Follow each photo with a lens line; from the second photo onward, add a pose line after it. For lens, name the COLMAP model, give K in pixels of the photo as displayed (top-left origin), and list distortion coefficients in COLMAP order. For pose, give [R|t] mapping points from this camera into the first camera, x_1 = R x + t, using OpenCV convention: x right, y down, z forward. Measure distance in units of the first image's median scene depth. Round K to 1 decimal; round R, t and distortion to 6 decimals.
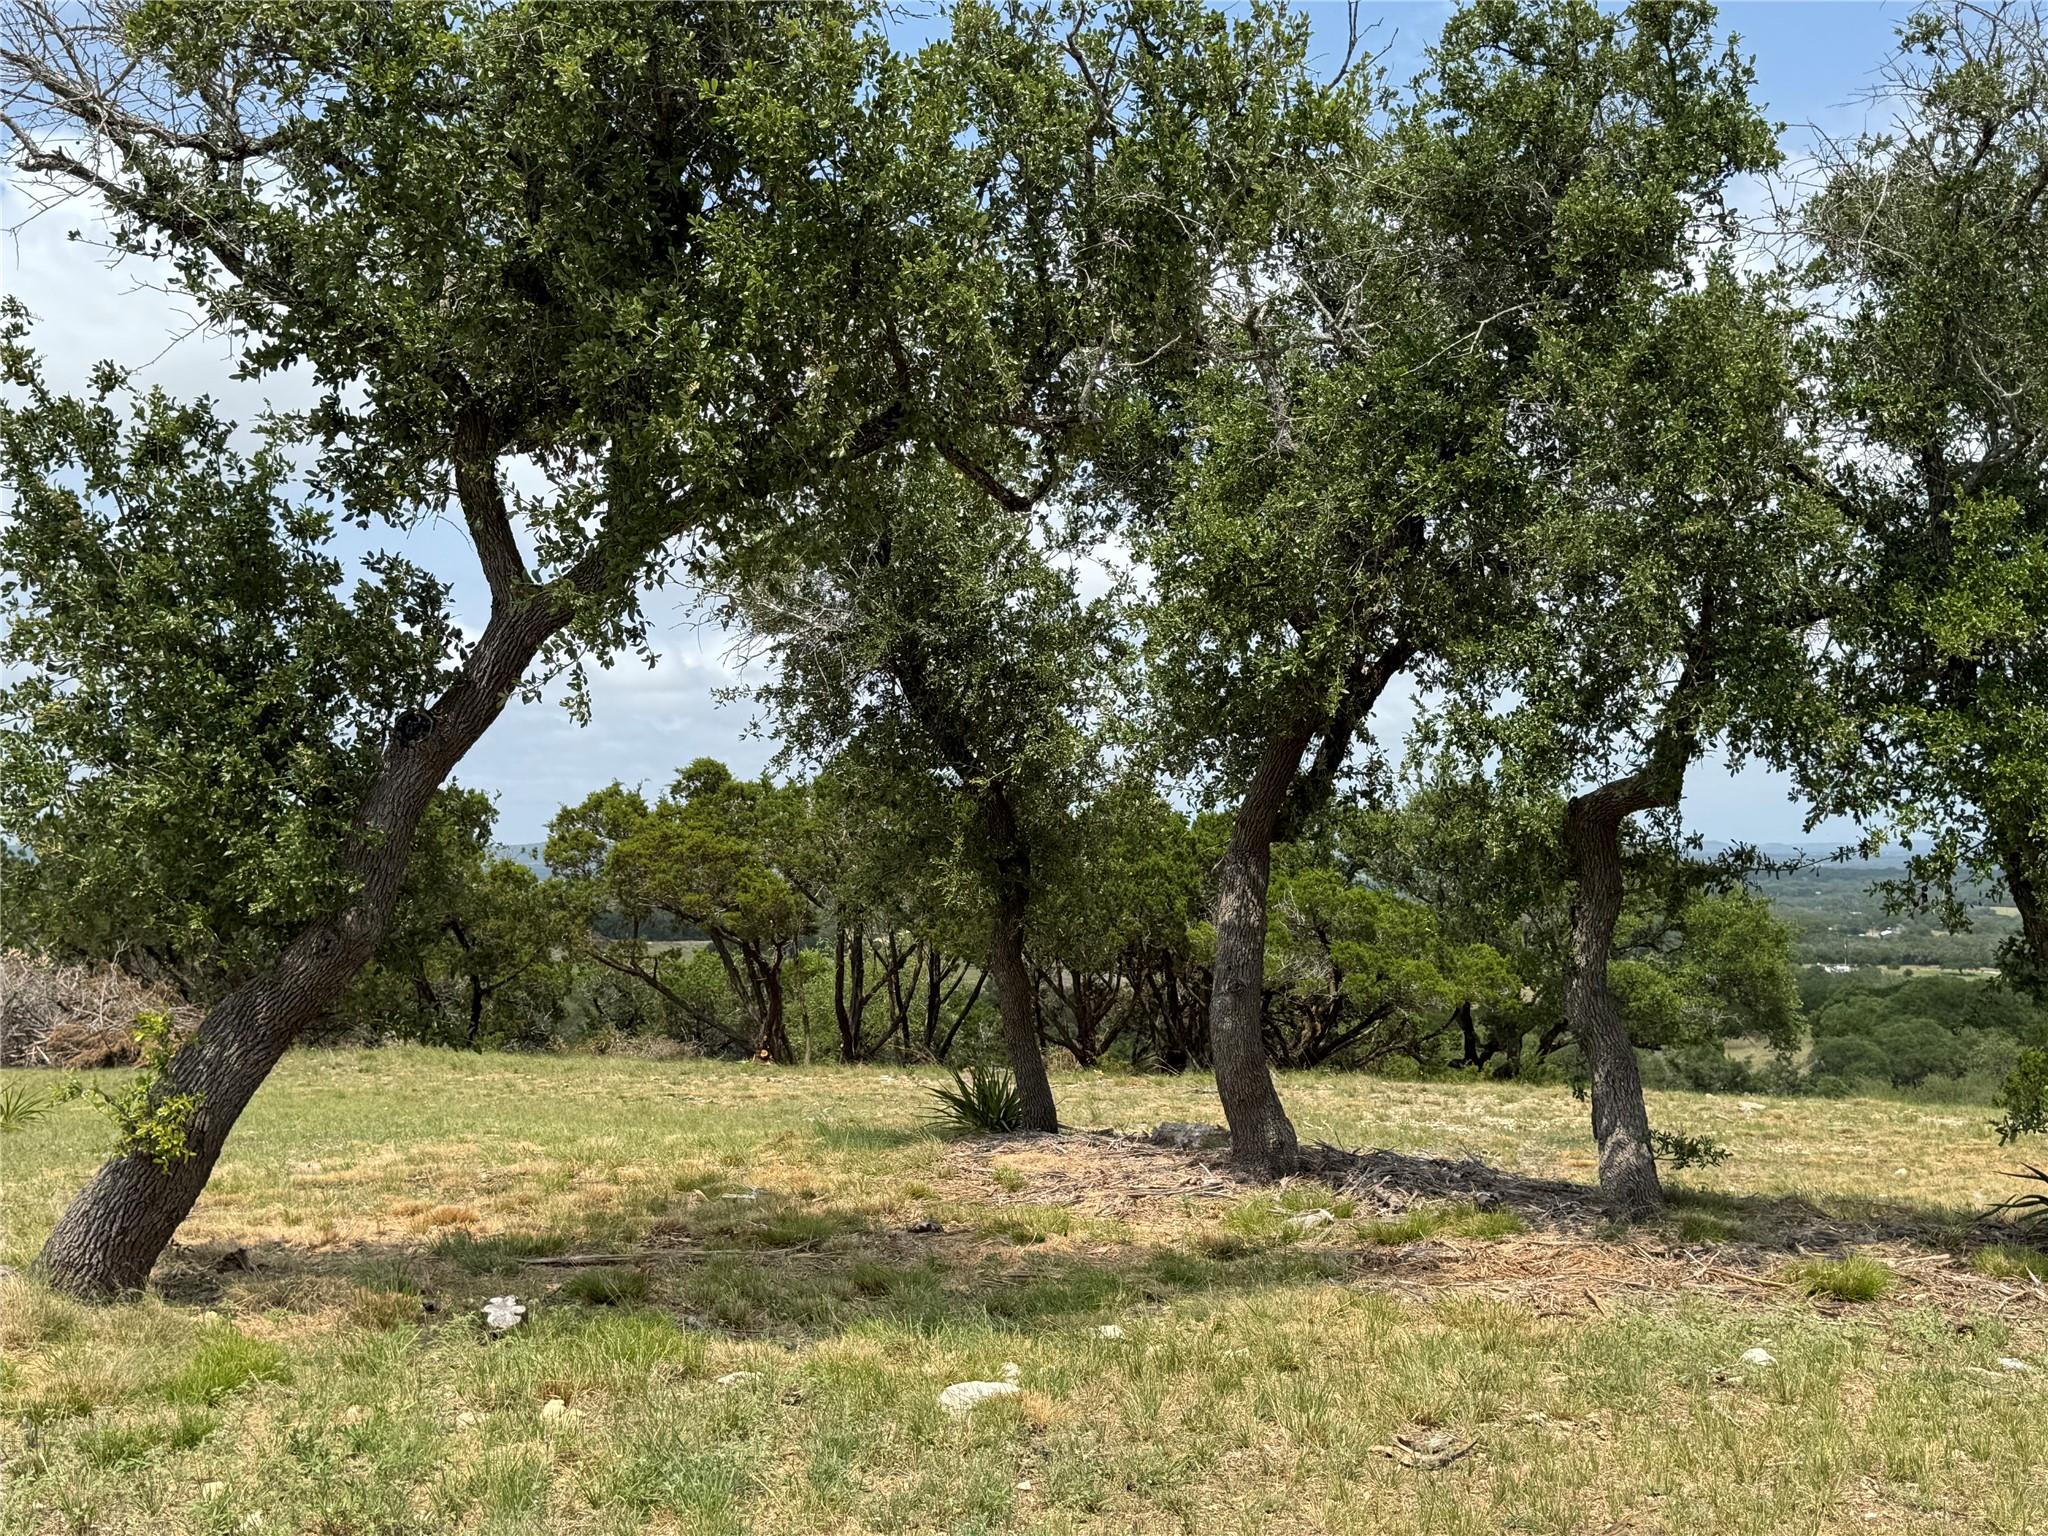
lens RADIAL K [[2246.1, 0, 1024.0], [0, 2246.1, 768.0], [0, 0, 1]] dist [0.150594, 0.025565]
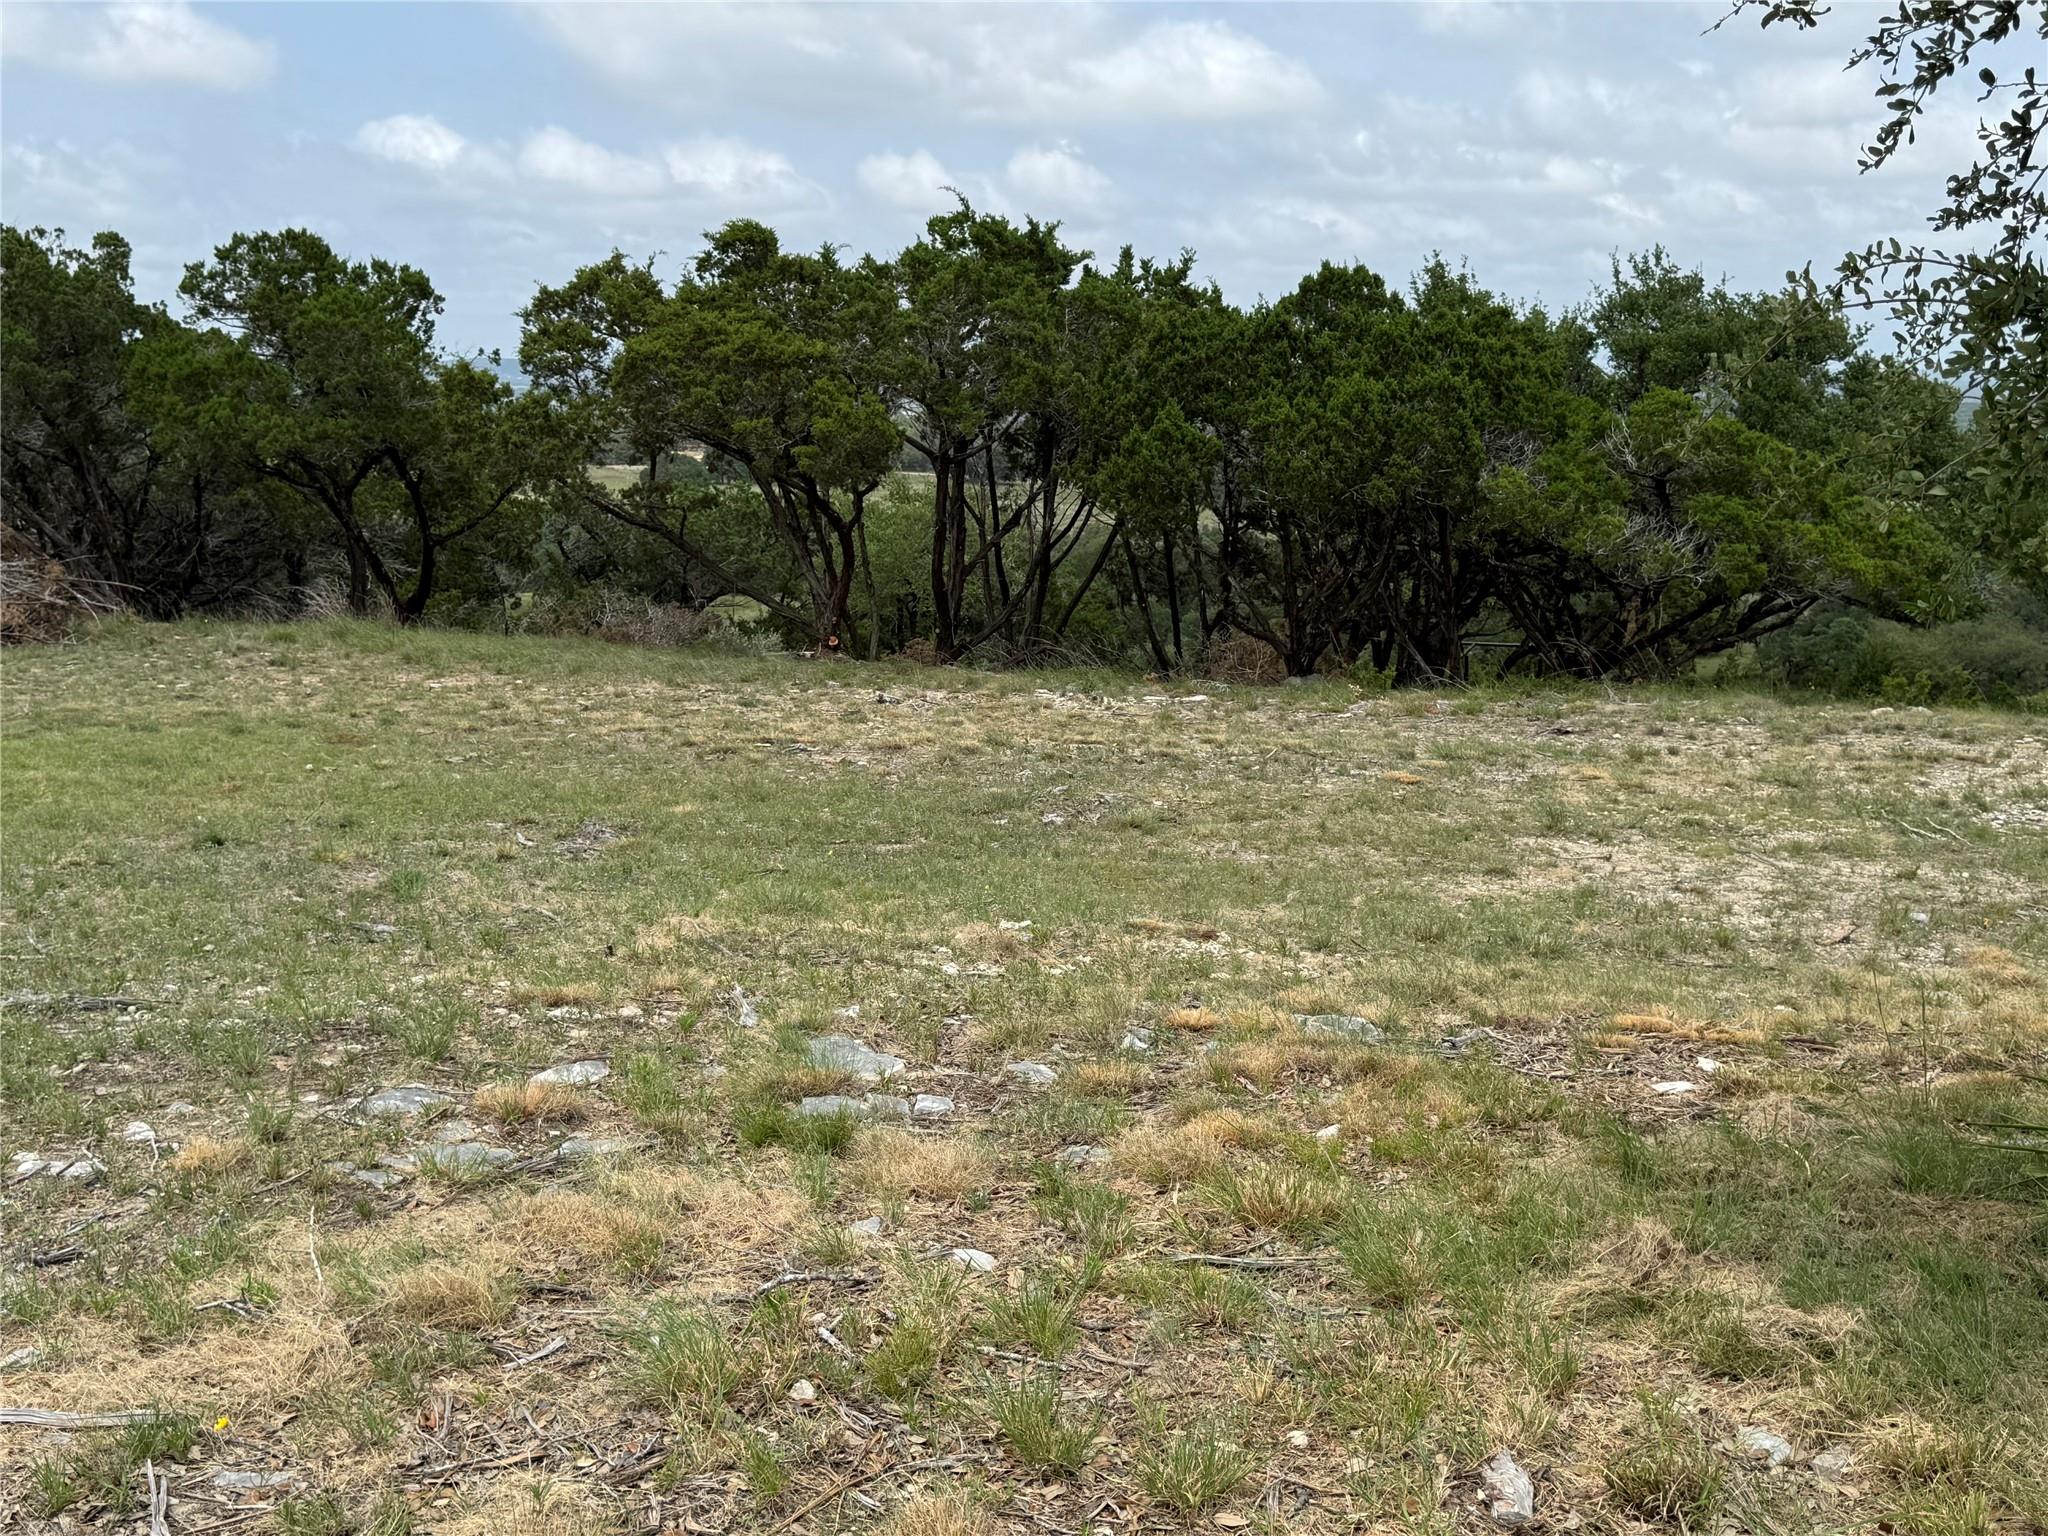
lens RADIAL K [[2246.1, 0, 1024.0], [0, 2246.1, 768.0], [0, 0, 1]] dist [0.150594, 0.025565]
pose [[0.999589, 0.008455, 0.027397, -0.073127], [-0.013876, 0.978834, 0.204183, 0.017067], [-0.025091, -0.204479, 0.978549, 0.277501]]
